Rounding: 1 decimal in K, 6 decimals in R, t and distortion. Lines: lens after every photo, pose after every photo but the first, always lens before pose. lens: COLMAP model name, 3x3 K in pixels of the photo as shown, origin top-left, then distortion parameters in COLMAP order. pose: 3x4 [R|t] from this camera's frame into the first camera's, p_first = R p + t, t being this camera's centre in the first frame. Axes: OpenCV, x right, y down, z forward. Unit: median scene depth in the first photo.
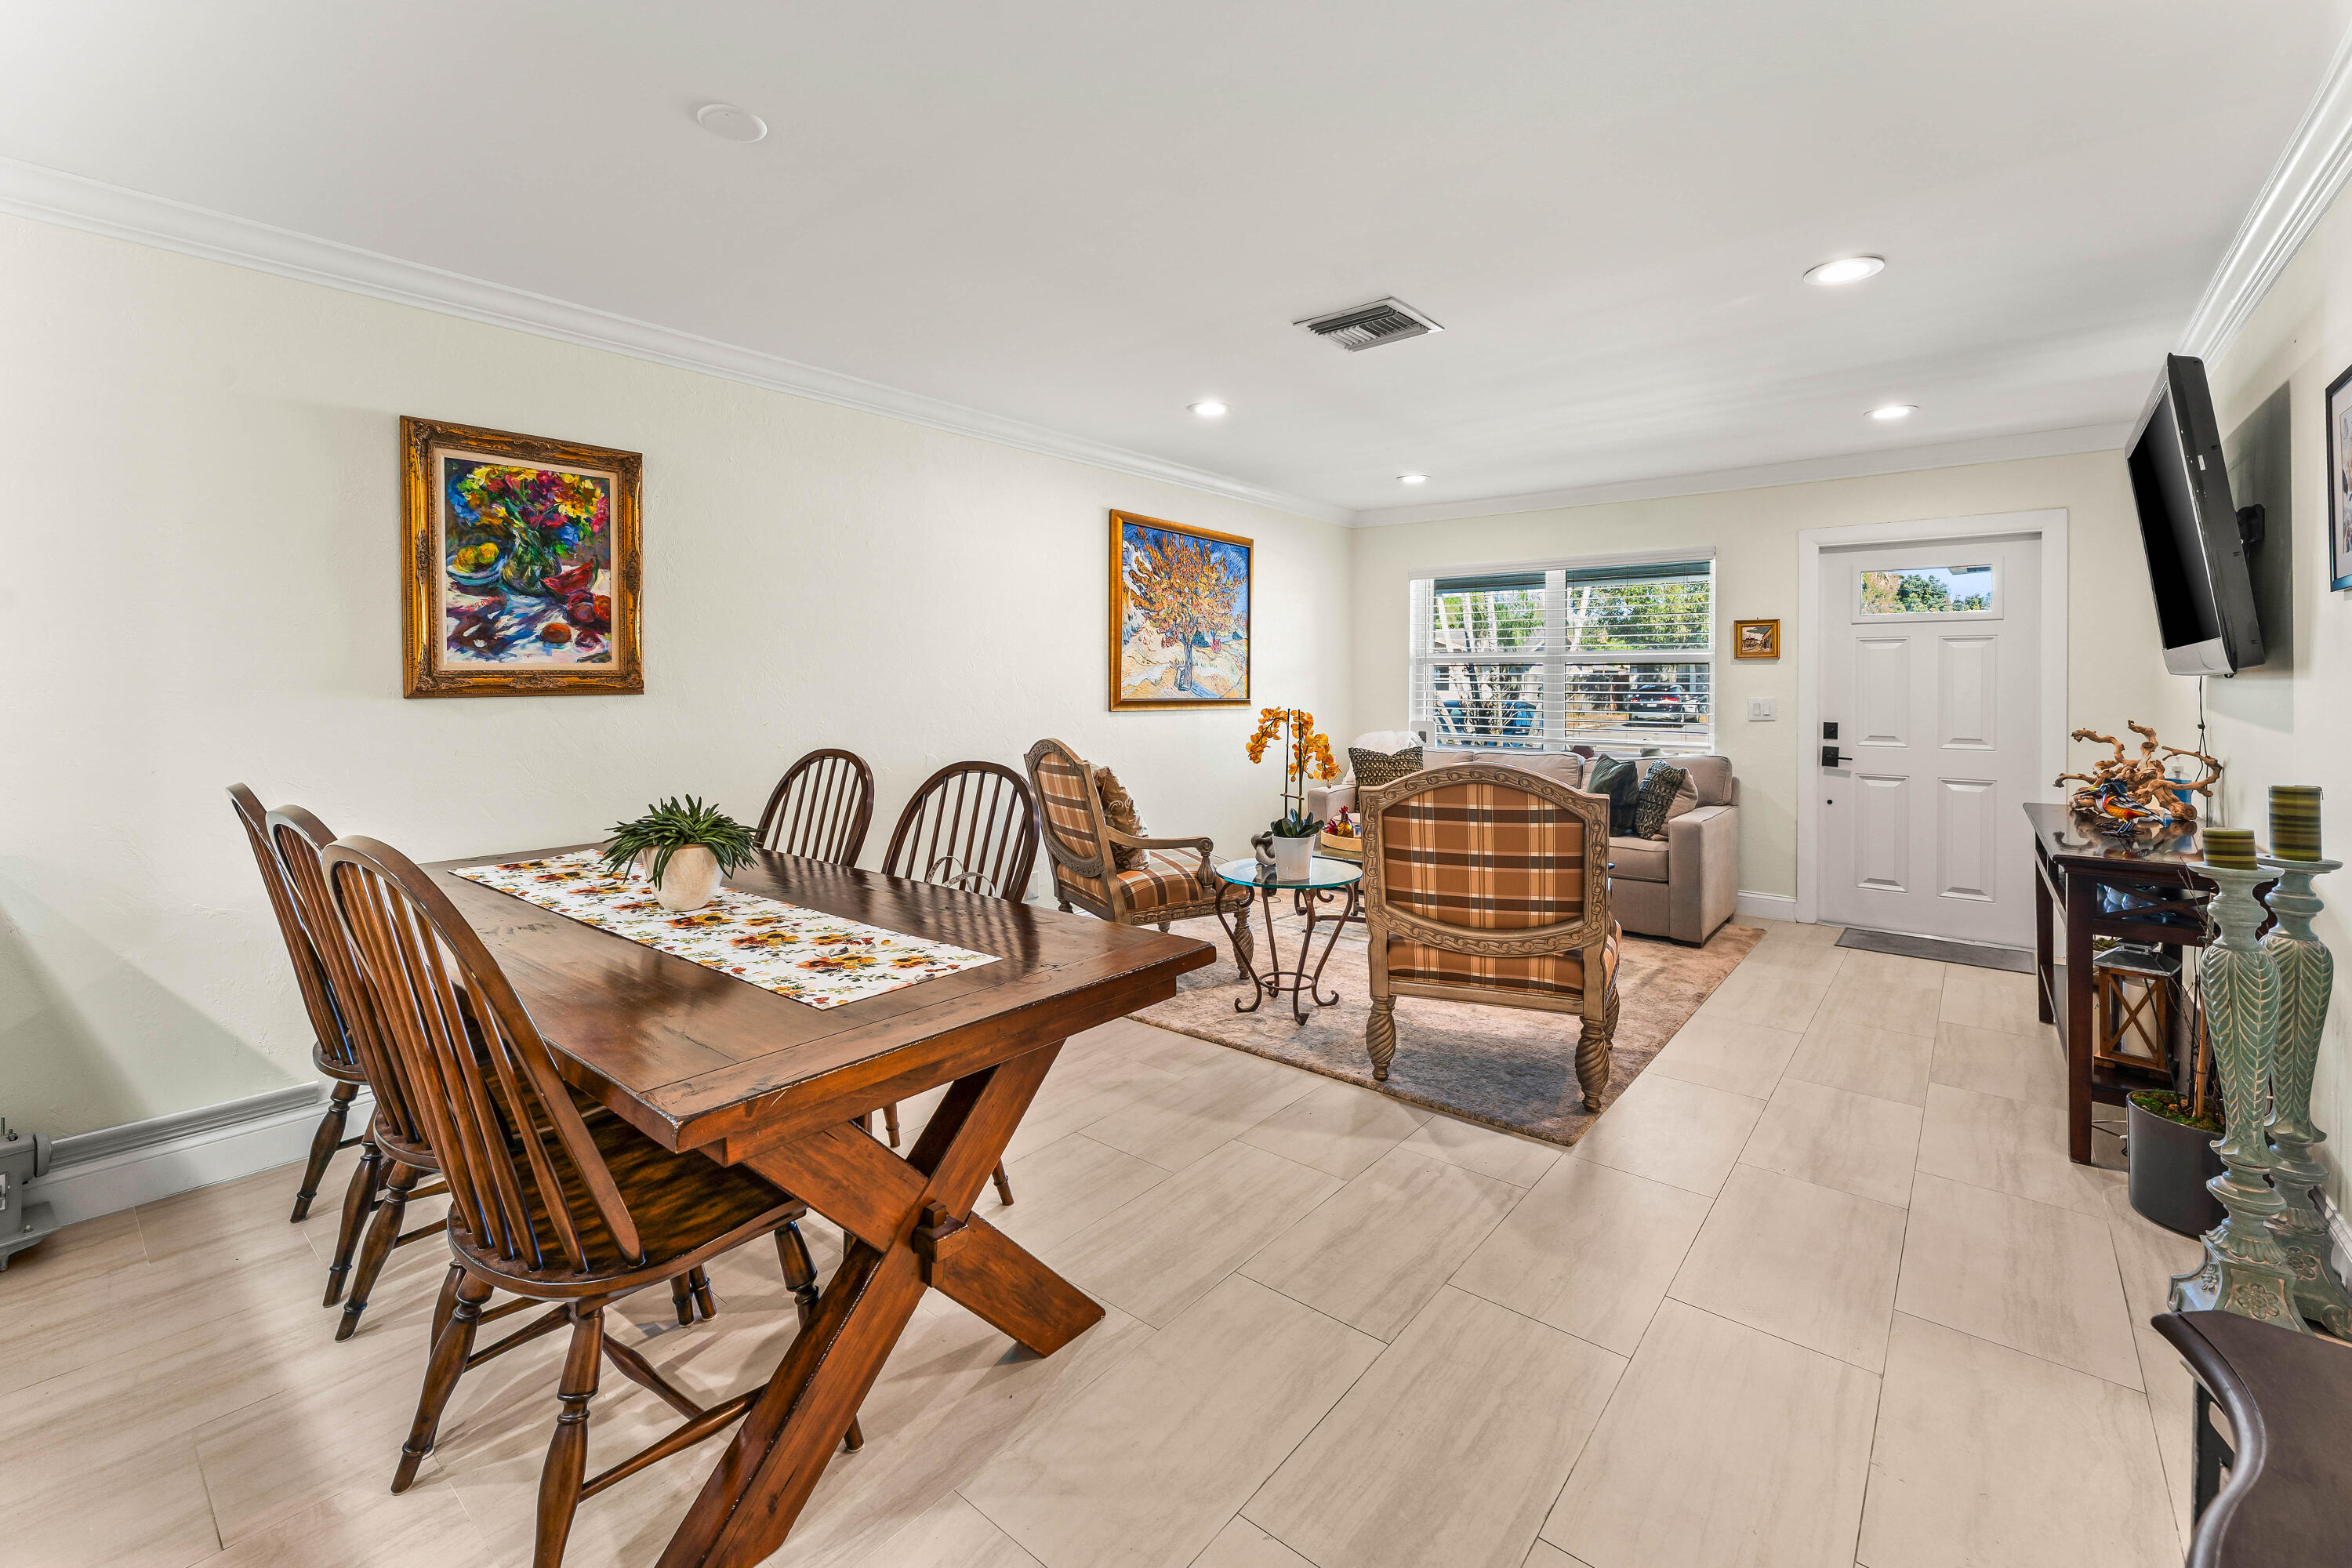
lens RADIAL K [[988.3, 0, 1169.8], [0, 988.3, 686.1], [0, 0, 1]] dist [0.000274, 0.000512]
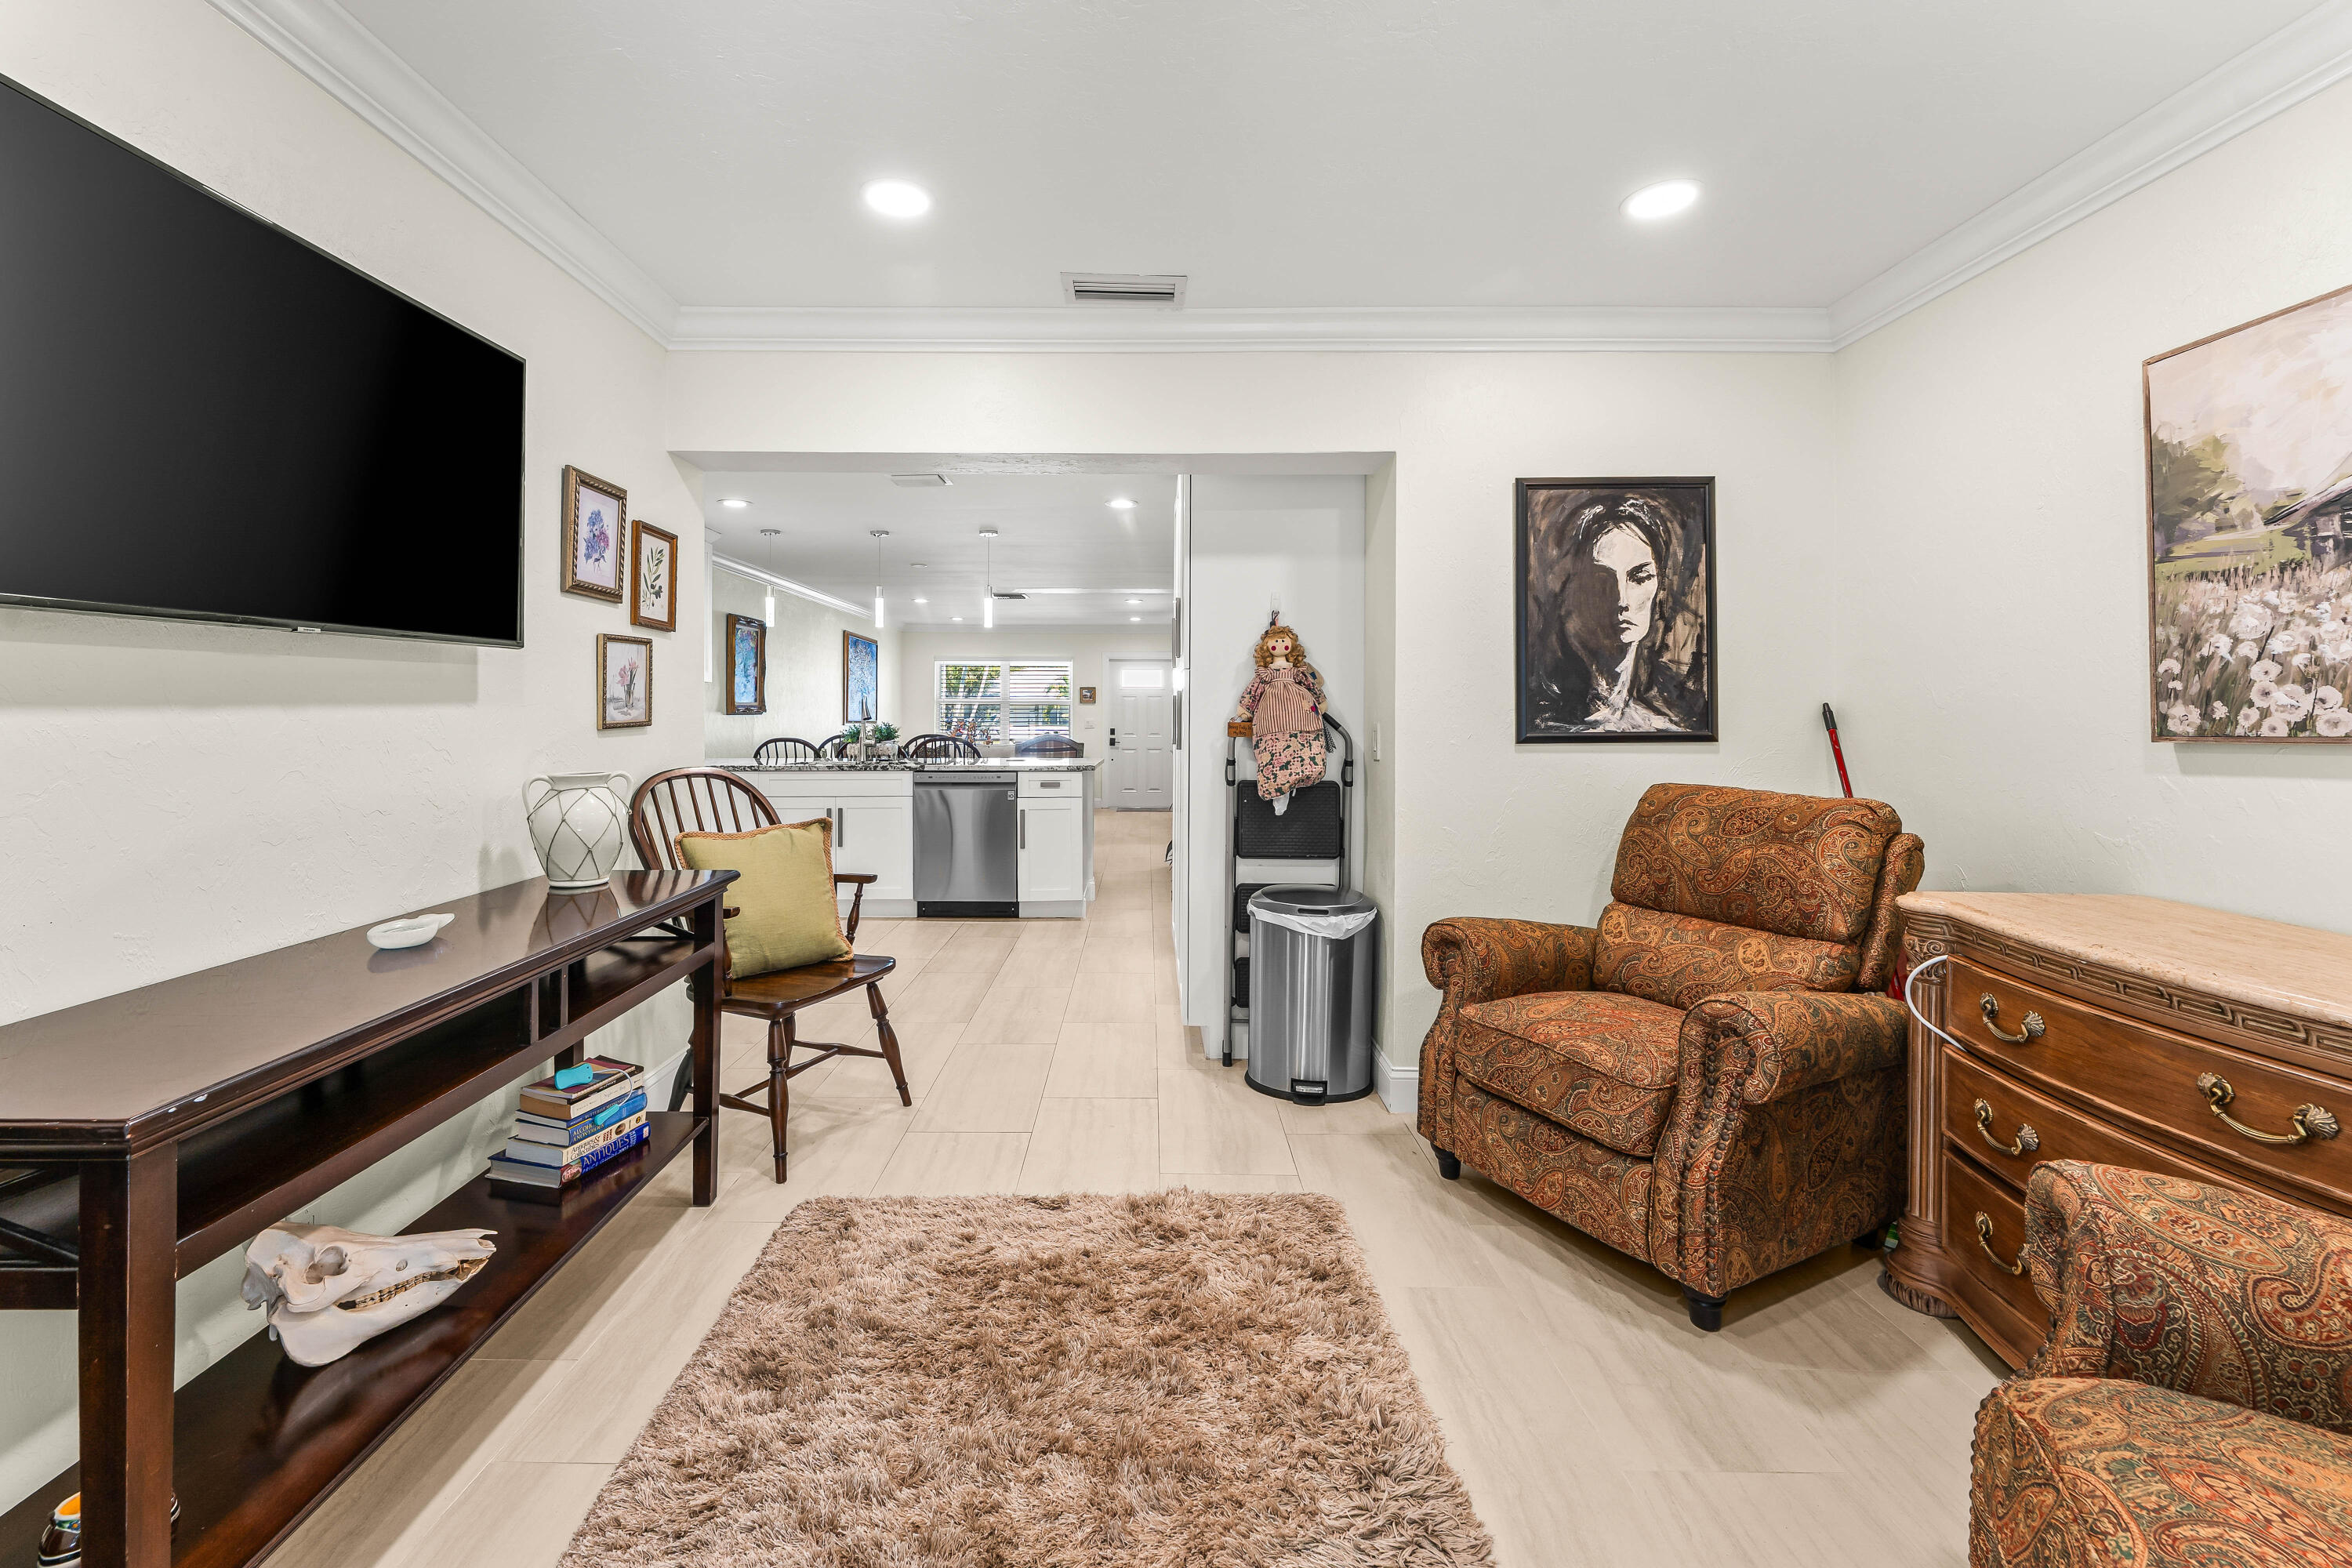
lens RADIAL K [[971.4, 0, 1136.9], [0, 971.4, 710.5], [0, 0, 1]] dist [-0.000415, -0.000088]
pose [[0.776529, 0.004189, 0.630068, -1.381871], [0.003518, 0.999933, -0.010985, 0.029217], [-0.630072, 0.010747, 0.776462, -1.579926]]
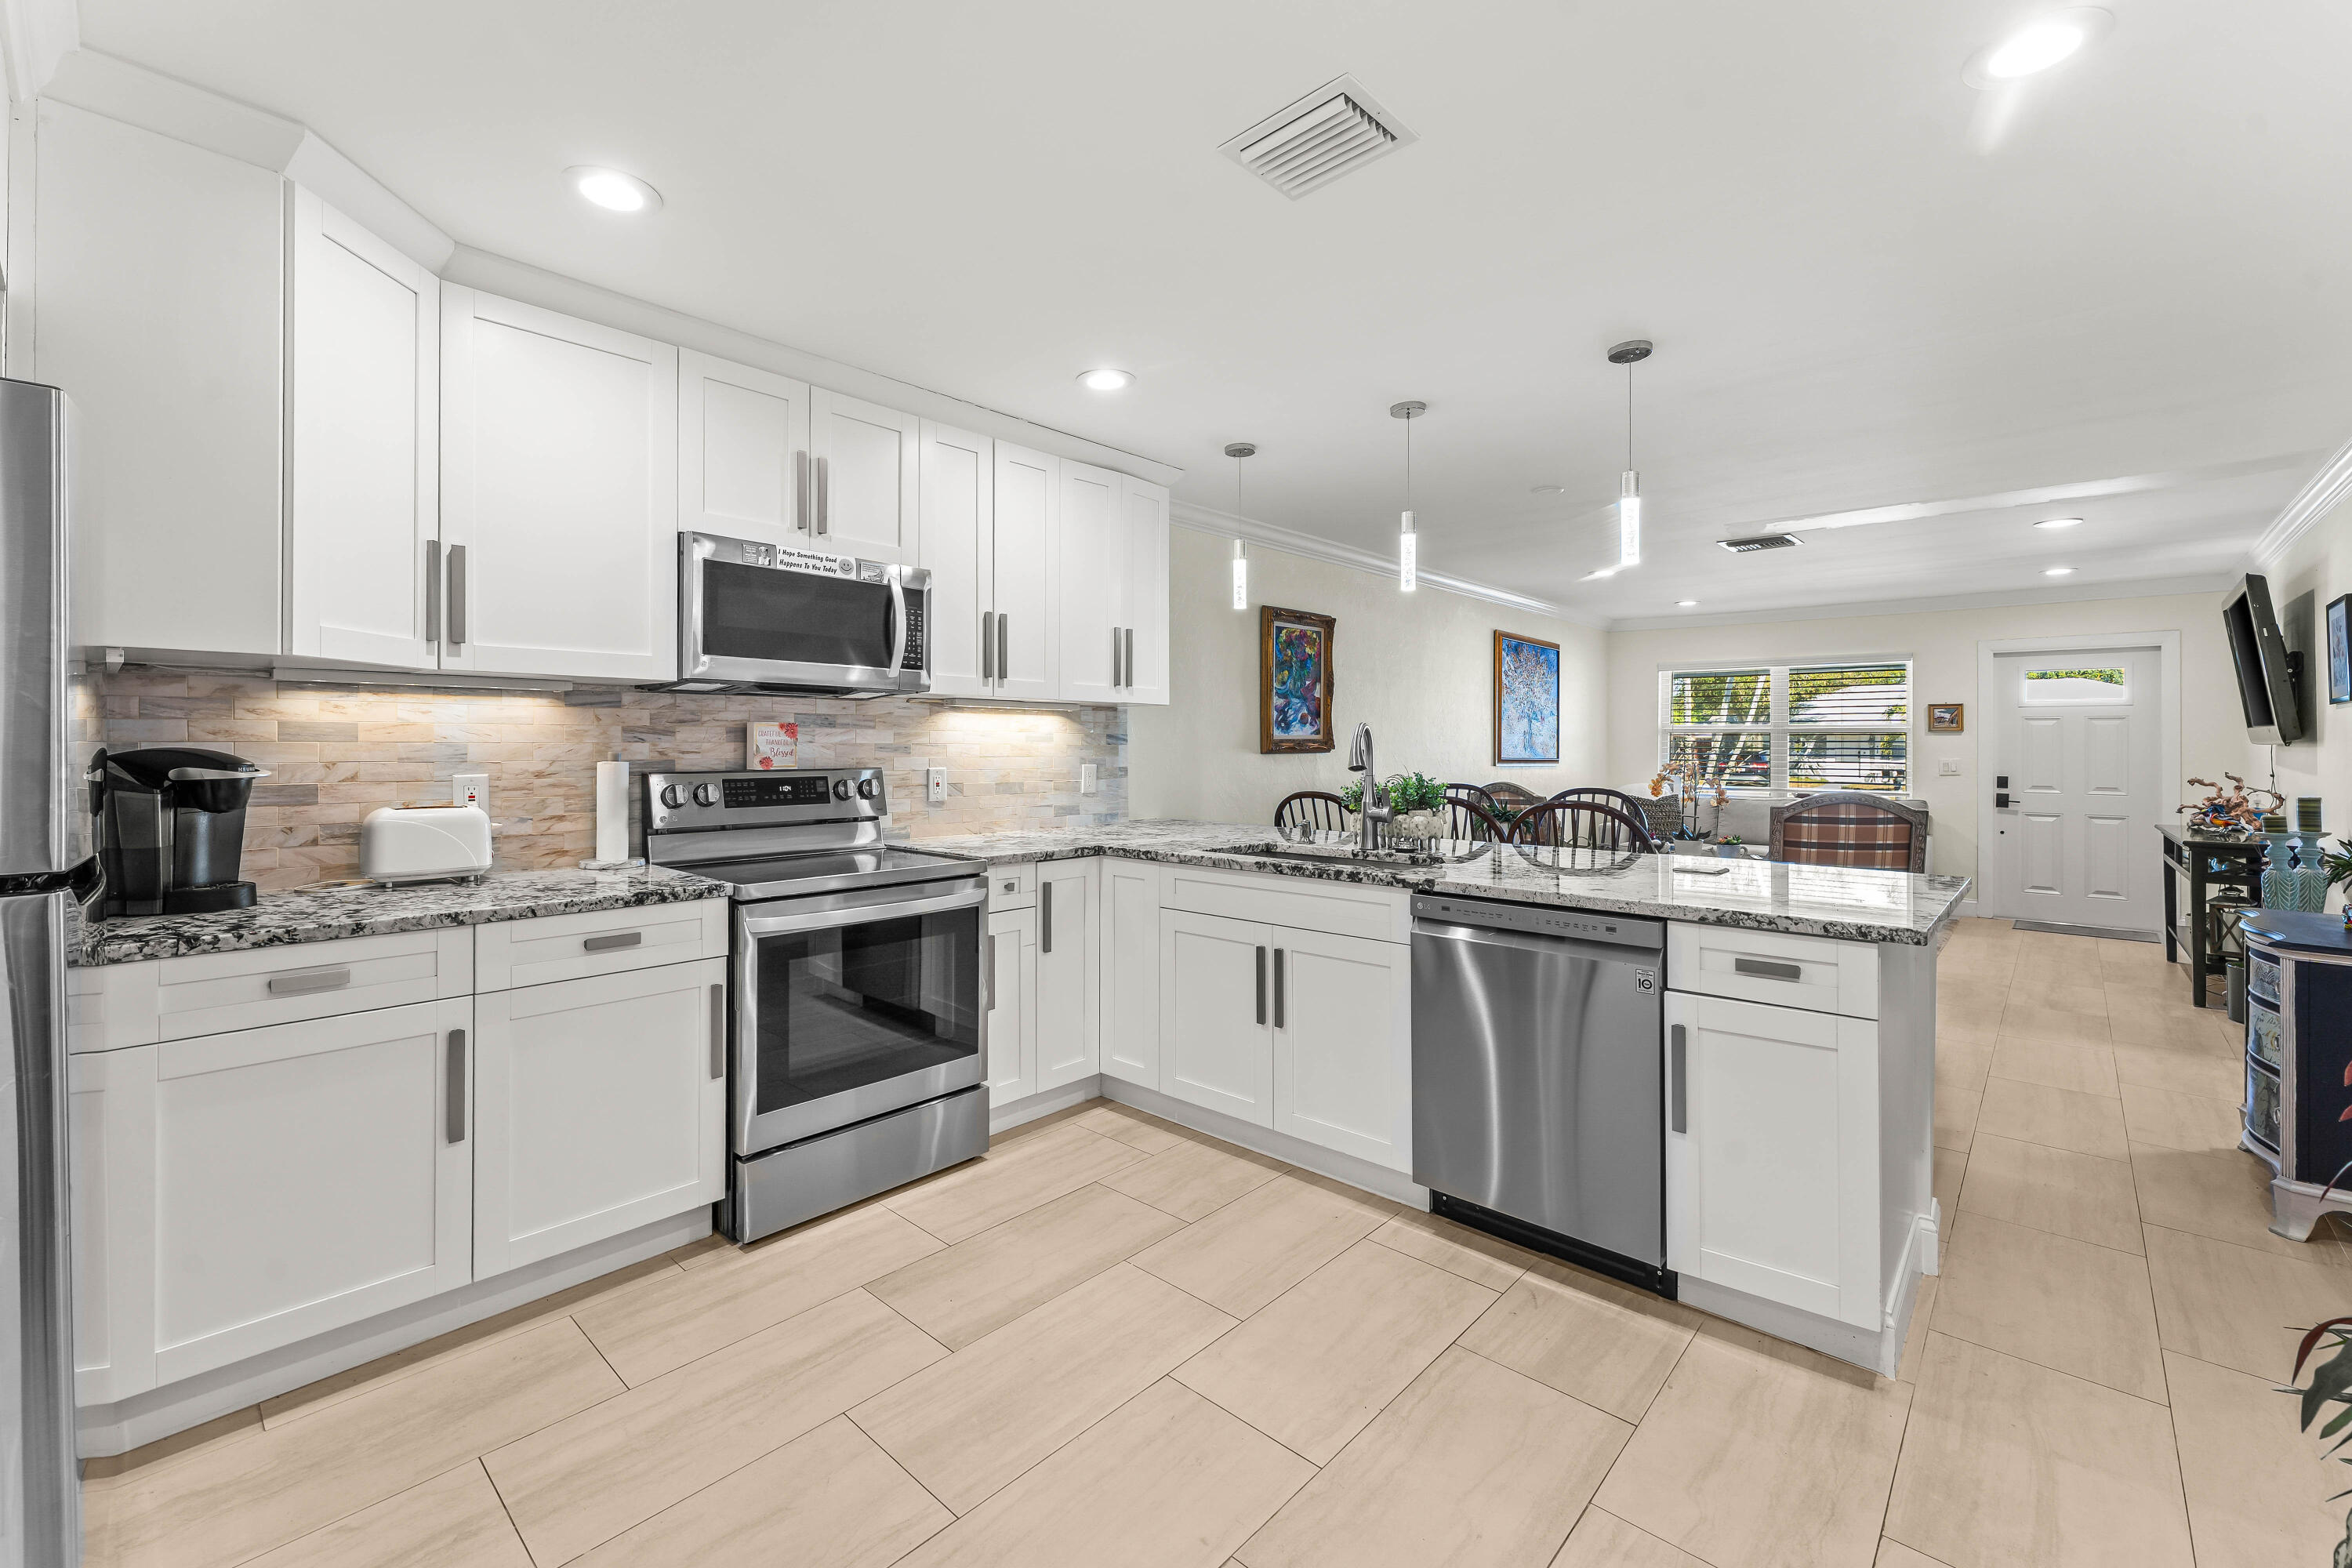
lens RADIAL K [[972.3, 0, 1157.3], [0, 972.3, 742.7], [0, 0, 1]] dist [-0.001448, -0.000454]
pose [[0.998183, 0.002806, -0.060182, -0.746267], [-0.003318, 0.999959, -0.008412, 0.006292], [0.060156, 0.008596, 0.998152, -0.757664]]
